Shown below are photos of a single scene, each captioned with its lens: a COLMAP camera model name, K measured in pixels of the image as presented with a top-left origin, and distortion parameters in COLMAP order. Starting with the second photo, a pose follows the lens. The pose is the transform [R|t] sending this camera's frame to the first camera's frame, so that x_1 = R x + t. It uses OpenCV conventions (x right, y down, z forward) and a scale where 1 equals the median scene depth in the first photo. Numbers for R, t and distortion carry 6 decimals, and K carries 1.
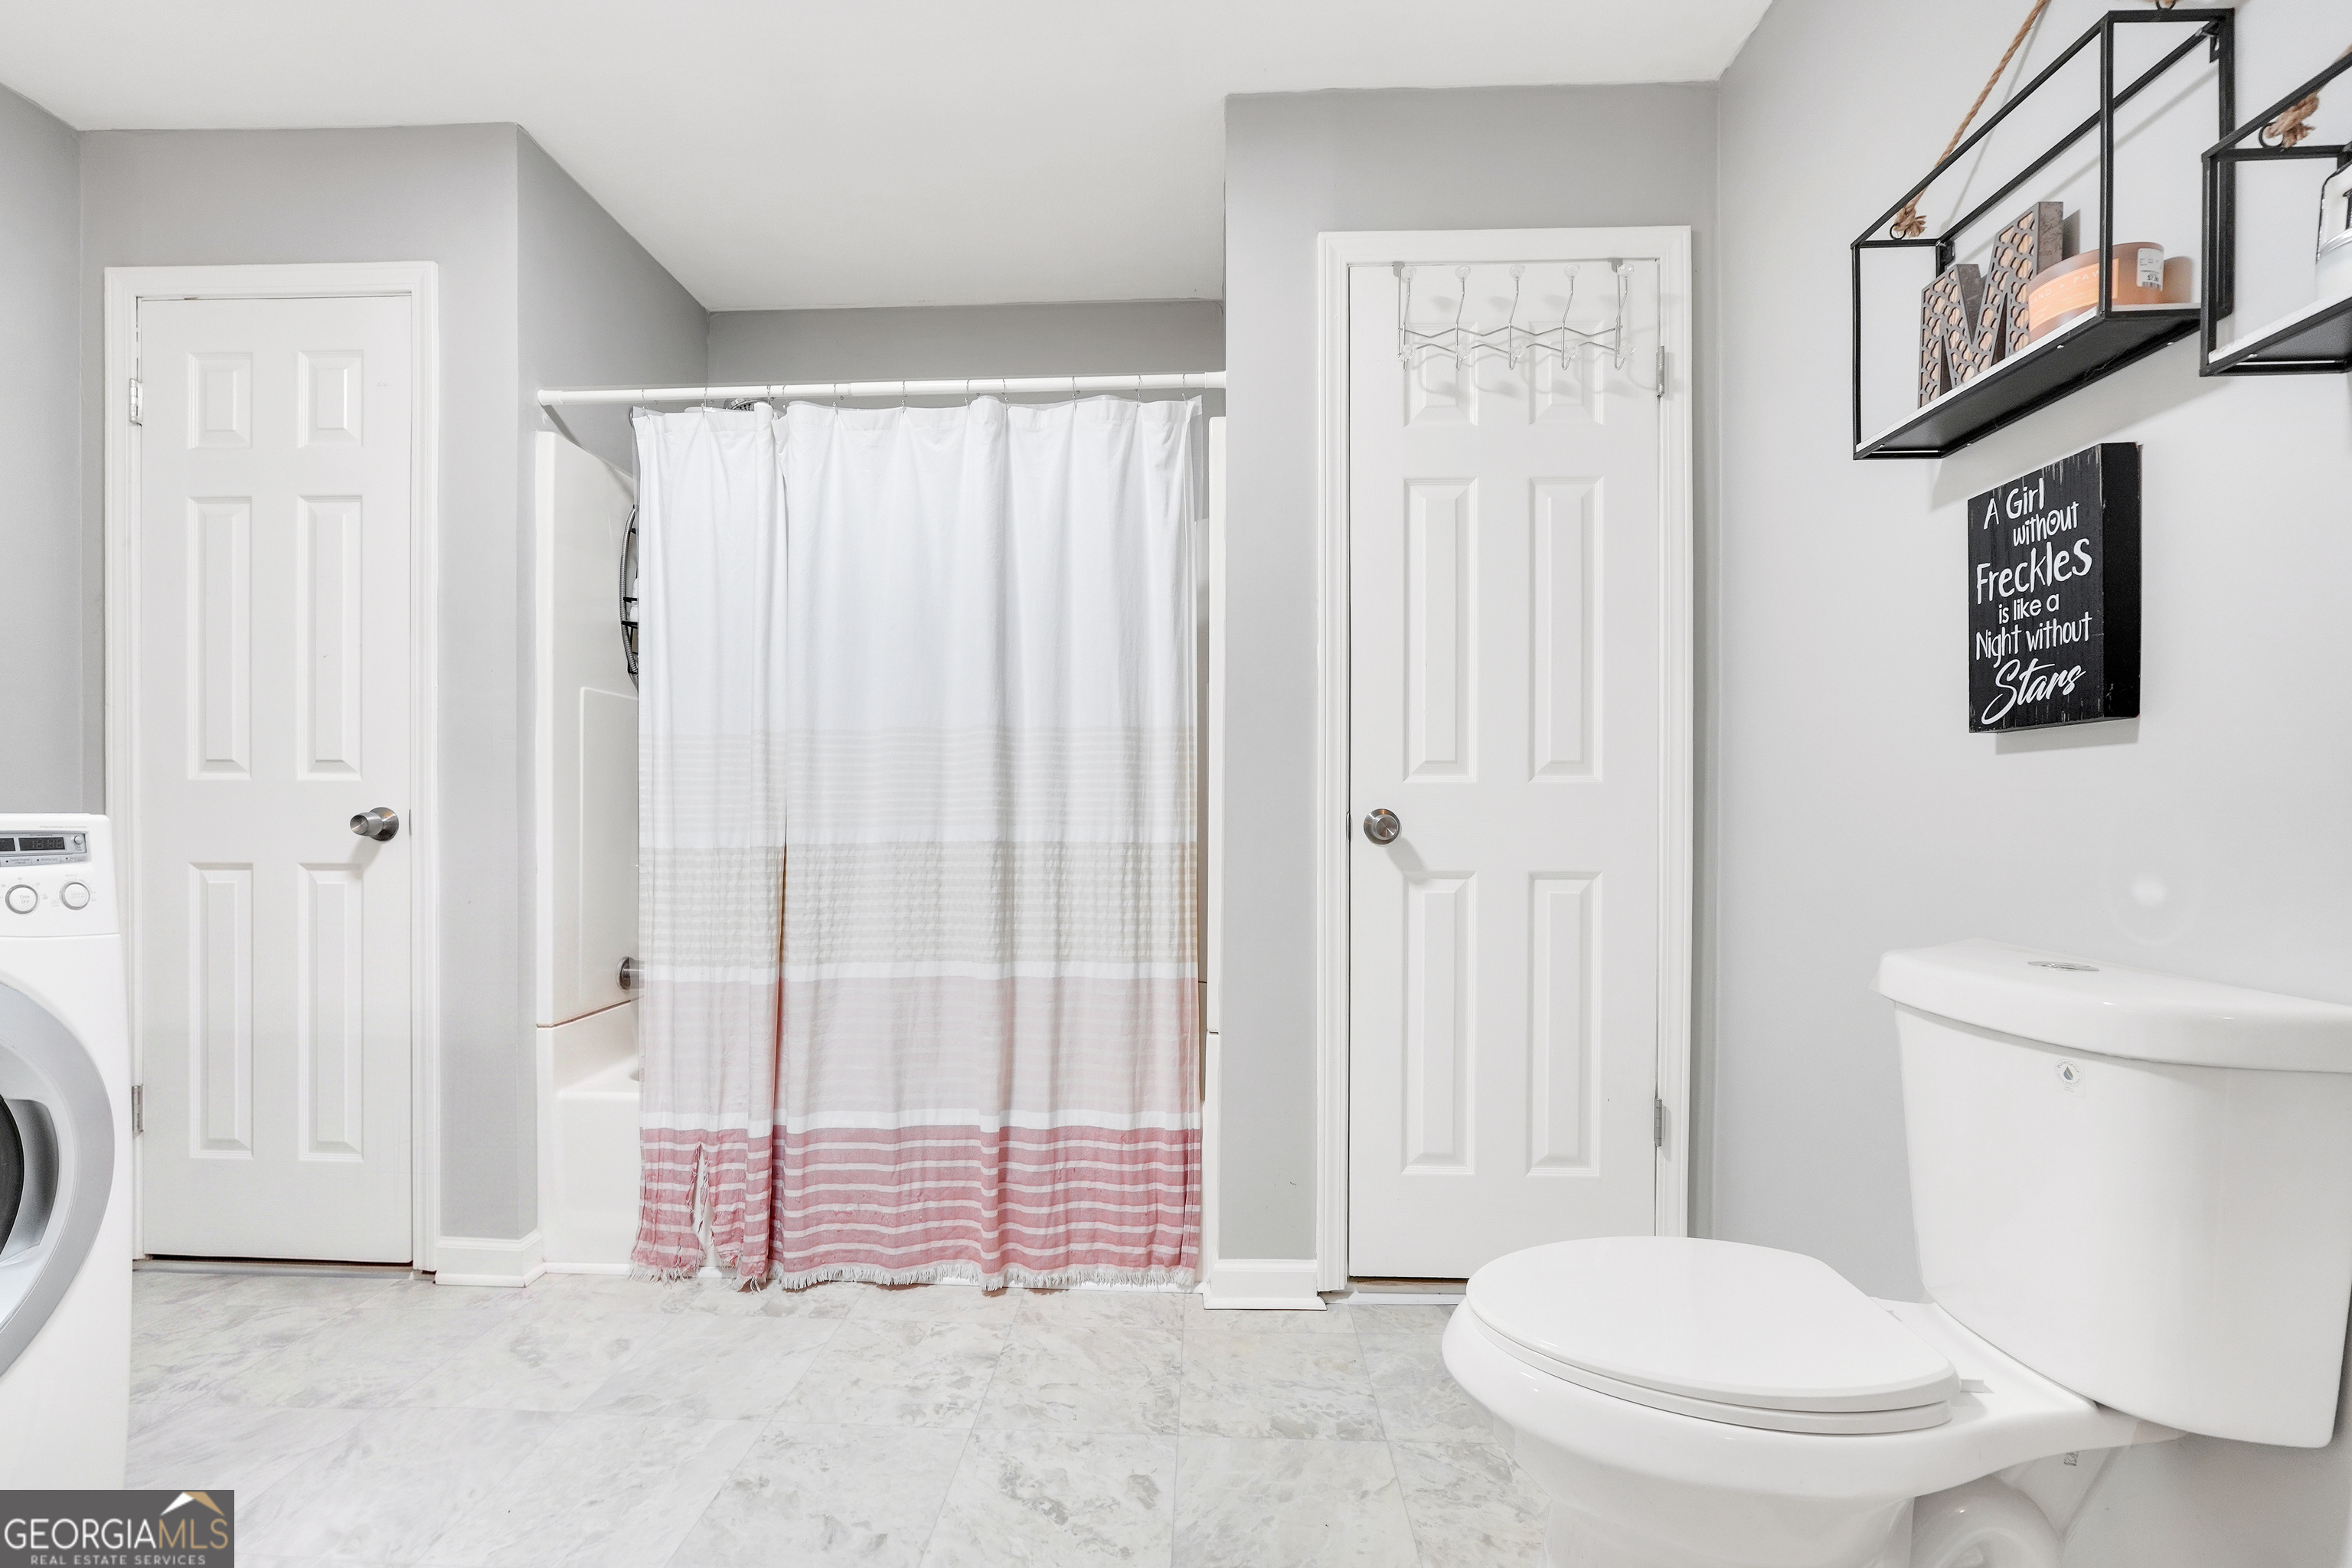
lens RADIAL K [[1001.4, 0, 1168.6], [0, 1001.4, 827.5], [0, 0, 1]] dist [-0.019387, 0.006825]
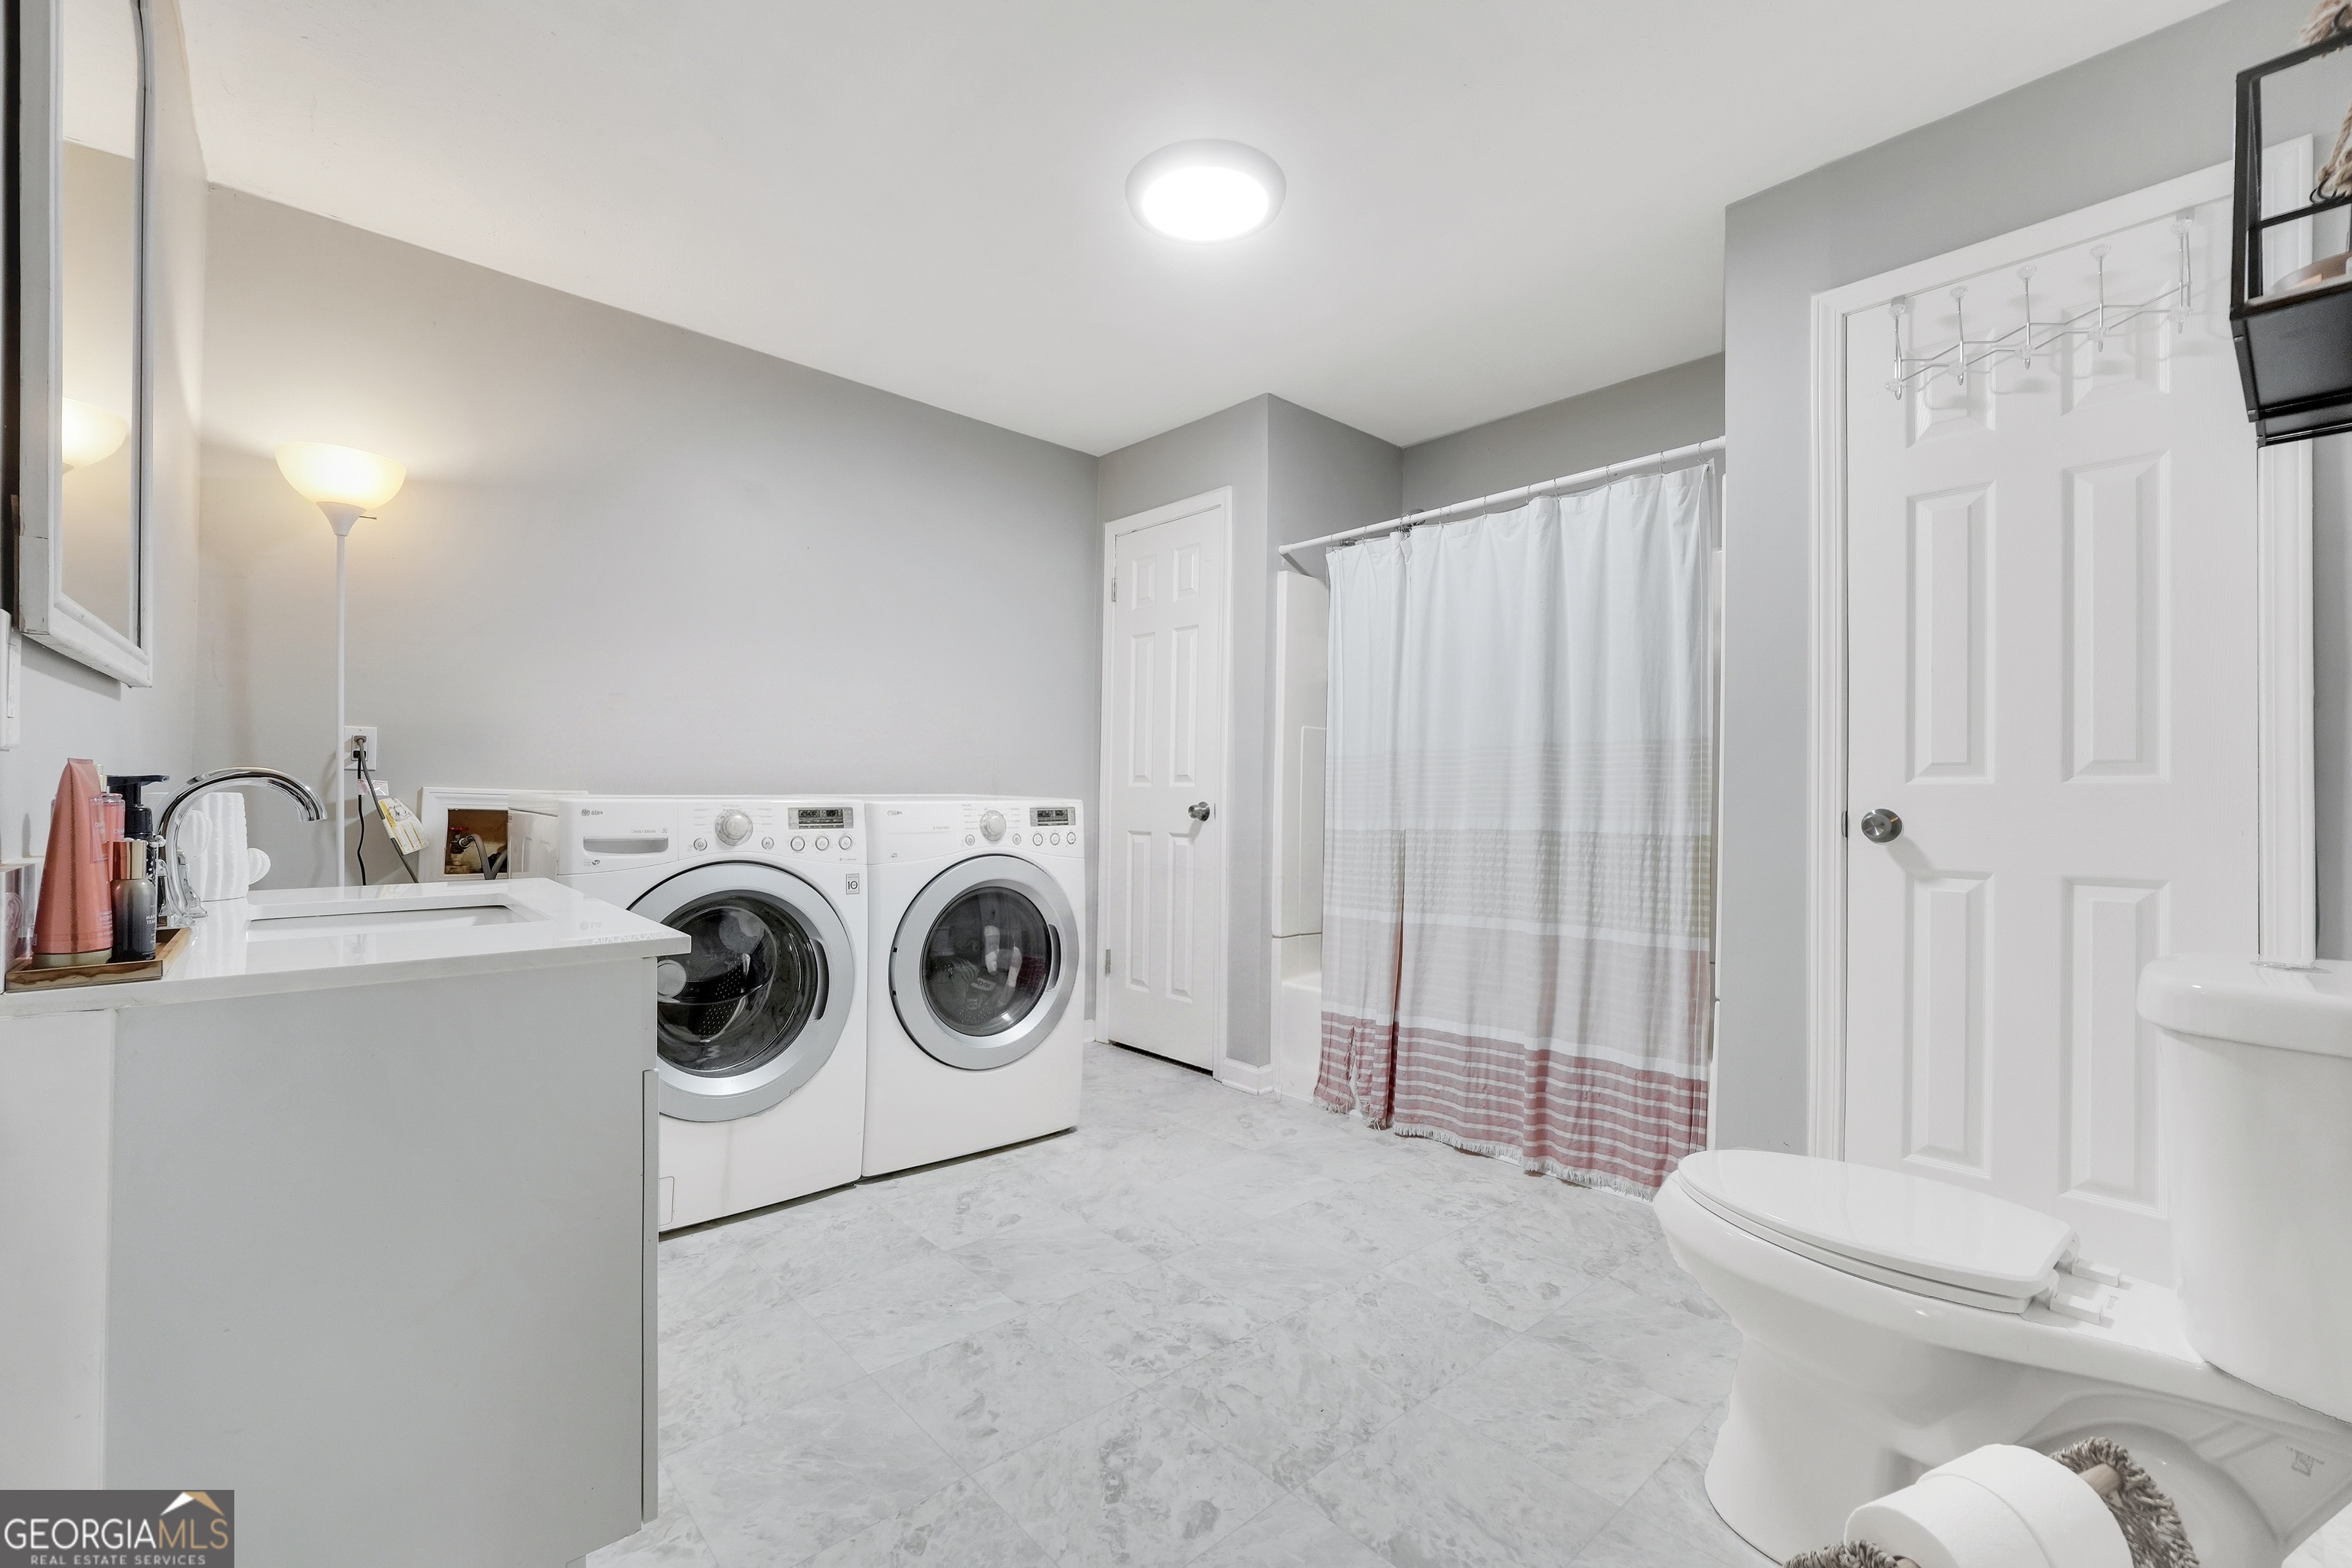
lens RADIAL K [[1001.4, 0, 1181.3], [0, 1001.4, 800.9], [0, 0, 1]] dist [-0.019387, 0.006825]
pose [[0.705799, 0.005380, -0.708392, 0.590954], [-0.023651, 0.999593, -0.015972, 0.009948], [0.708018, 0.028028, 0.705638, -0.371570]]
